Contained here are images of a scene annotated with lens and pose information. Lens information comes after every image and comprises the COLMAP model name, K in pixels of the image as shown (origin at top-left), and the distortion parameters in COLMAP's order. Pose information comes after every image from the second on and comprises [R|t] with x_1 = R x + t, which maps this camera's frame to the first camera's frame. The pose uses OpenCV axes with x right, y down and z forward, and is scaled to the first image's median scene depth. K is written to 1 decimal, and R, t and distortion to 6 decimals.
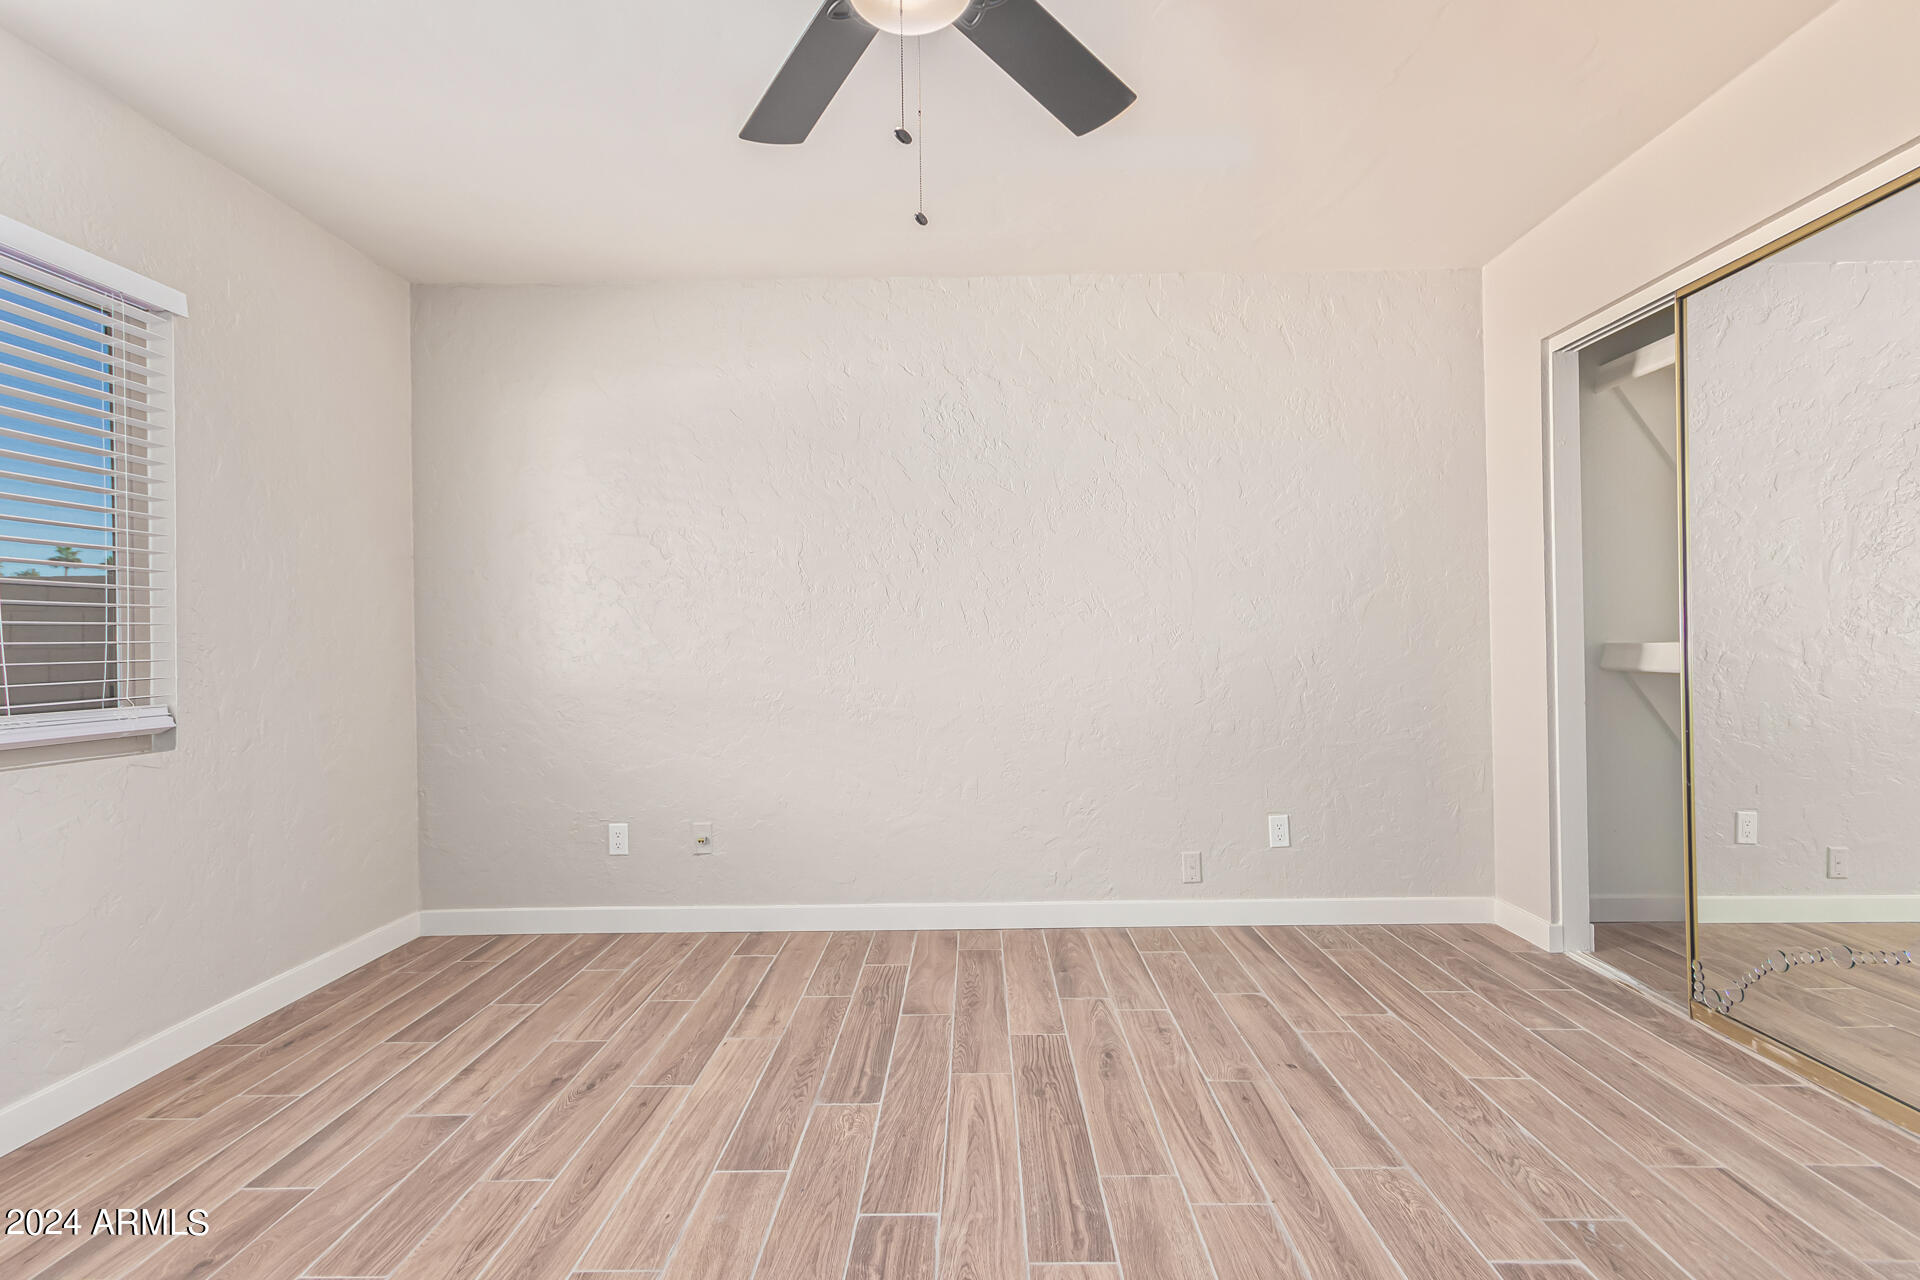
lens RADIAL K [[895.1, 0, 963.7], [0, 895.1, 661.6], [0, 0, 1]] dist [0.001907, 0.001919]
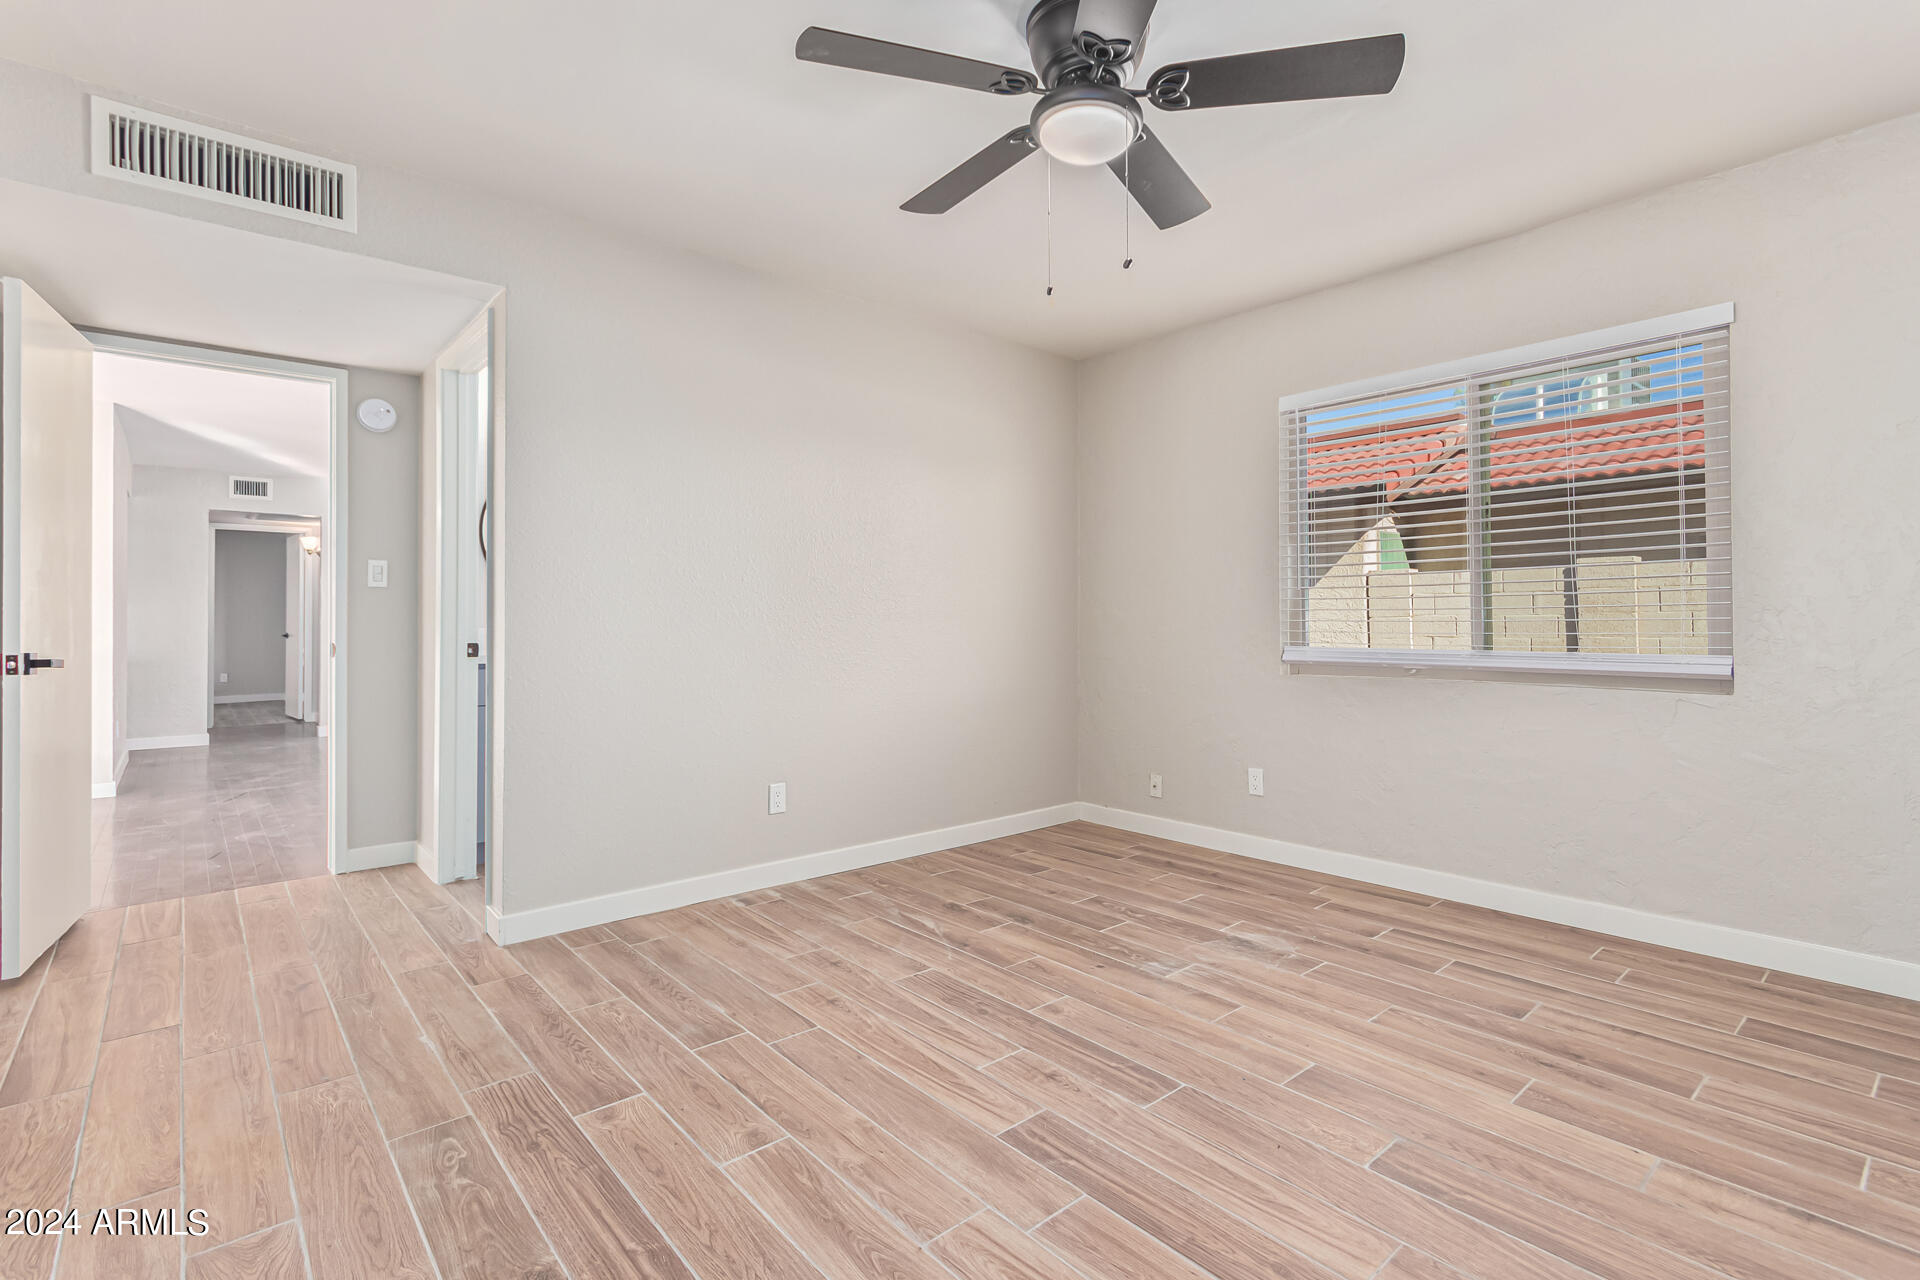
lens RADIAL K [[901.3, 0, 972.9], [0, 901.3, 616.5], [0, 0, 1]] dist [0.001045, 0.001096]
pose [[-0.740036, 0.015559, -0.672387, 0.619116], [0.003450, 0.999807, 0.019338, -0.027373], [0.672558, 0.011991, -0.739947, 1.164702]]
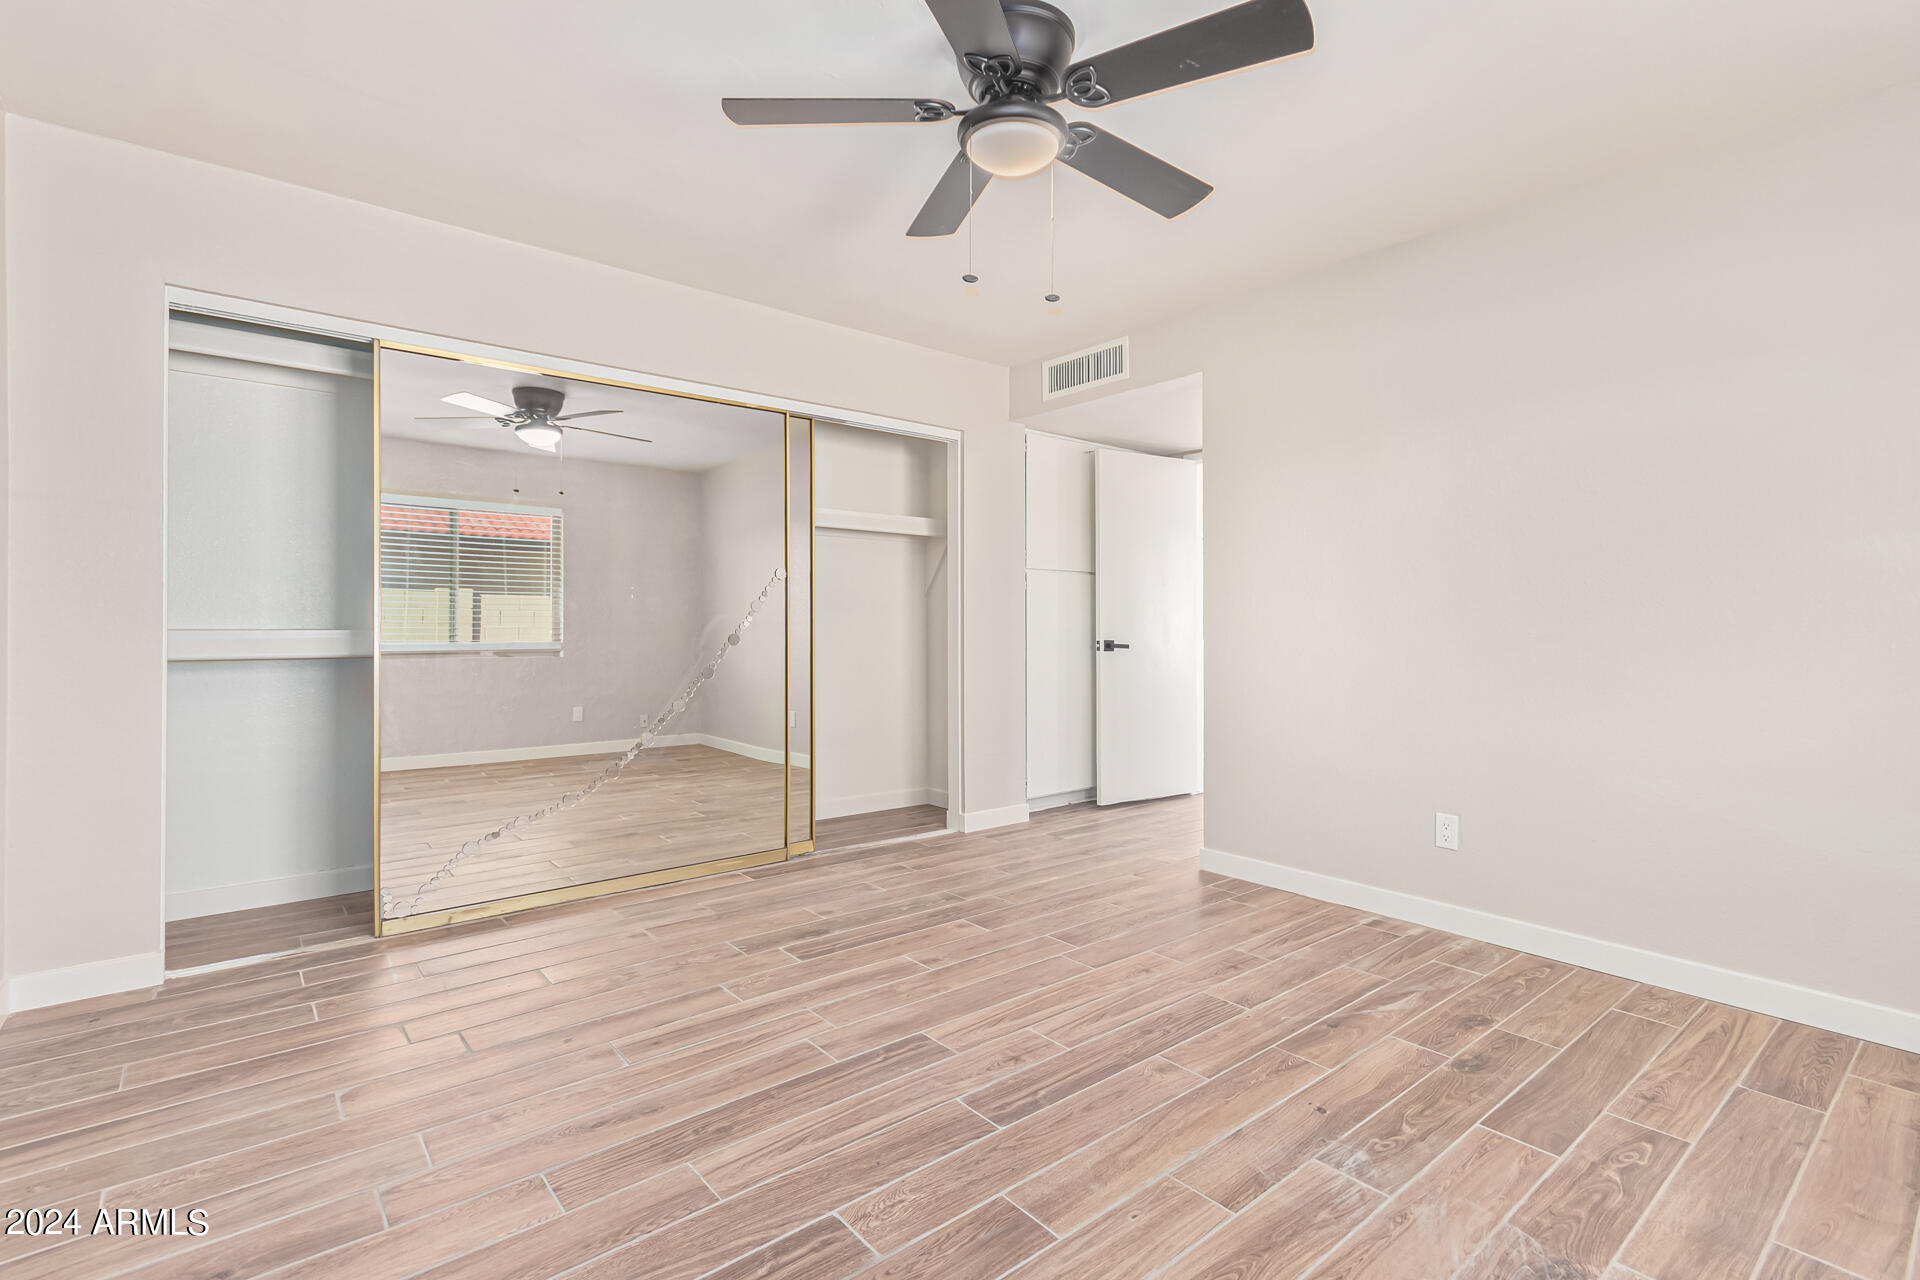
lens RADIAL K [[901.3, 0, 972.9], [0, 901.3, 616.5], [0, 0, 1]] dist [0.001045, 0.001096]
pose [[-0.655369, 0.019442, 0.755059, -0.657406], [0.021207, 0.999748, -0.007335, -0.012087], [-0.755011, 0.011205, -0.655616, 1.205818]]
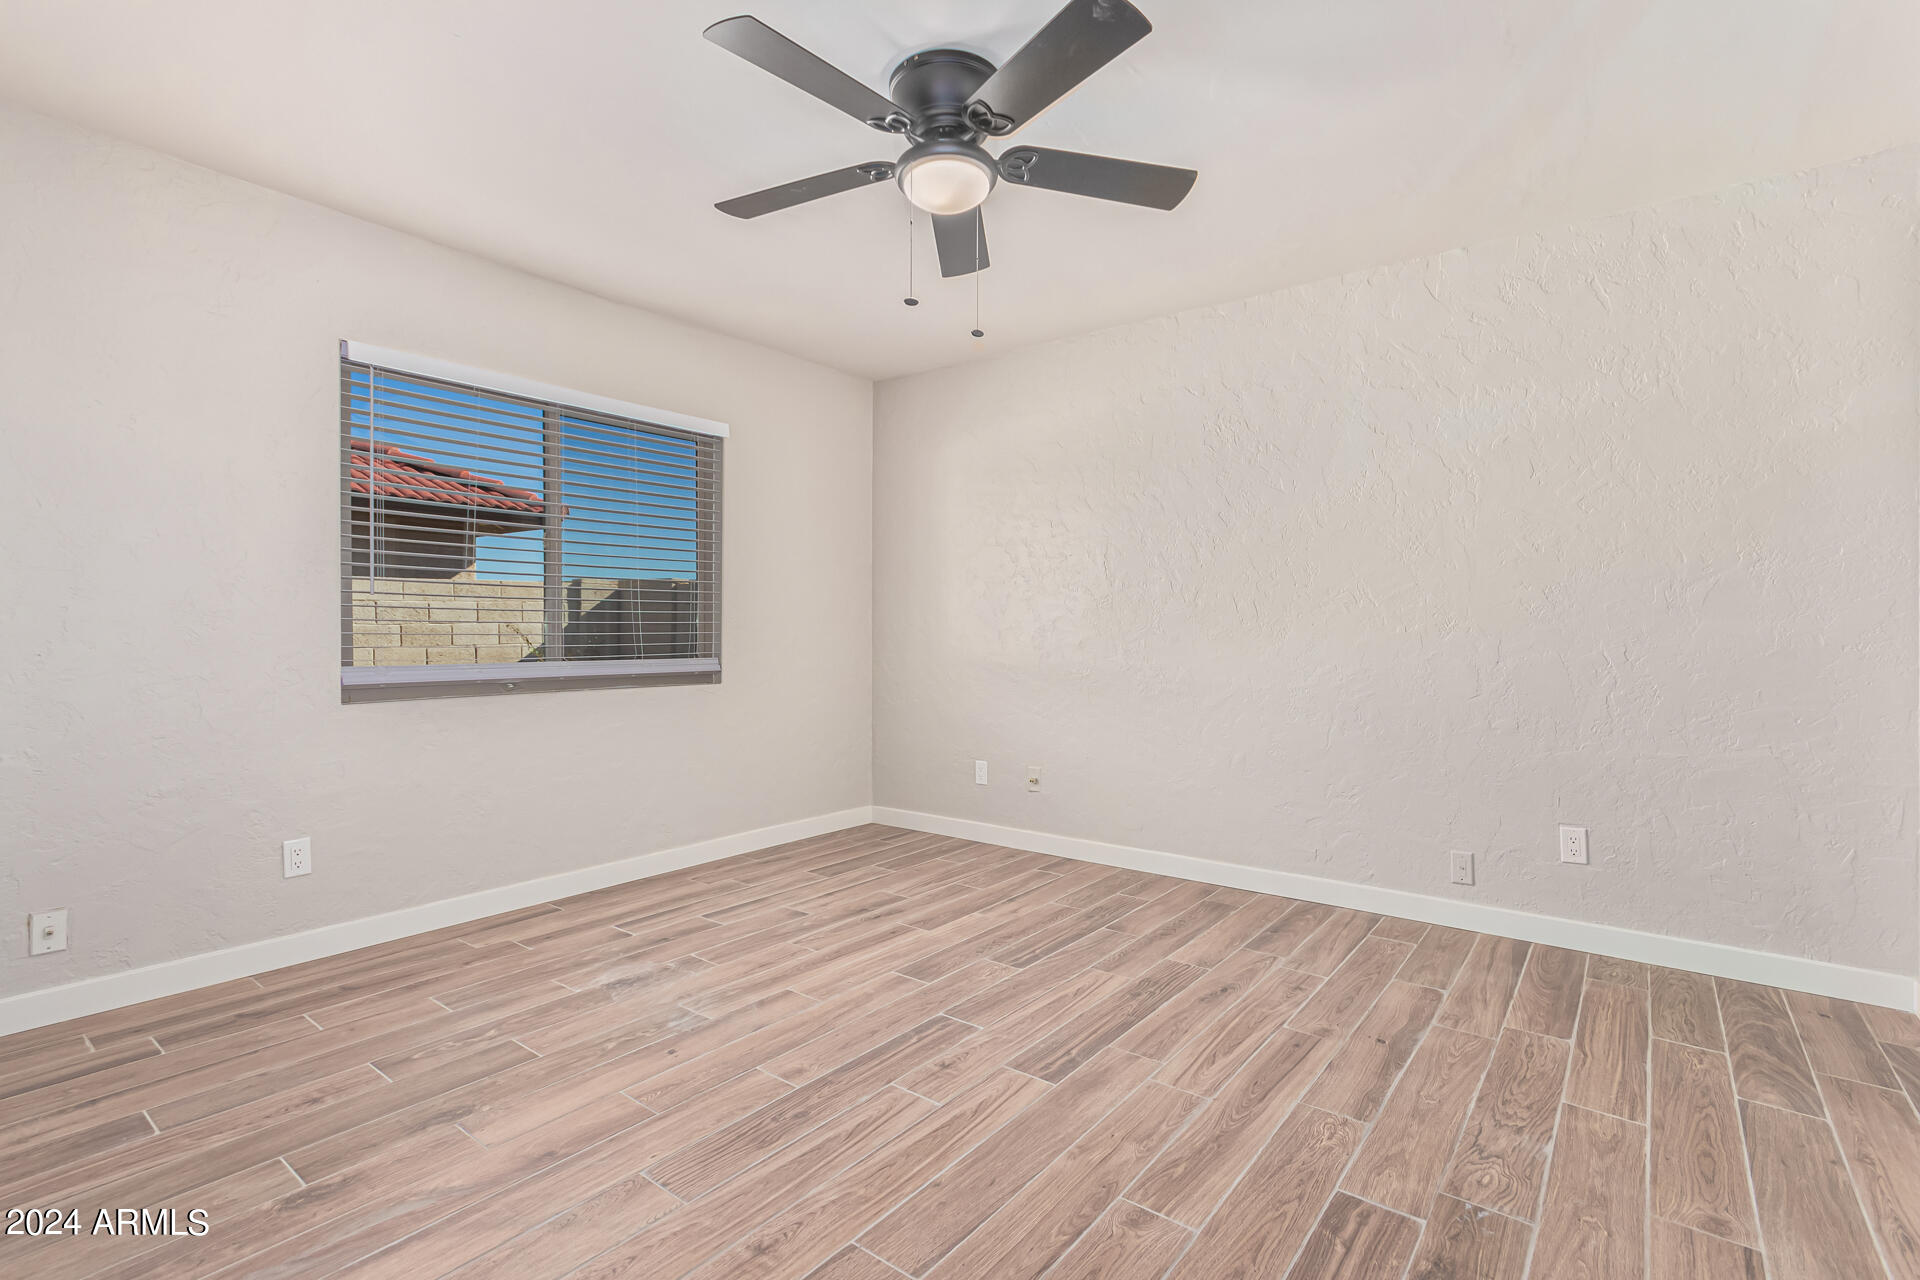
lens RADIAL K [[879.3, 0, 972.1], [0, 879.3, 654.8], [0, 0, 1]] dist [0.001920, 0.001633]
pose [[0.802765, 0.031768, -0.595448, 0.529644], [-0.025710, 0.999495, 0.018662, -0.003470], [0.595740, 0.000328, 0.803177, -0.095047]]
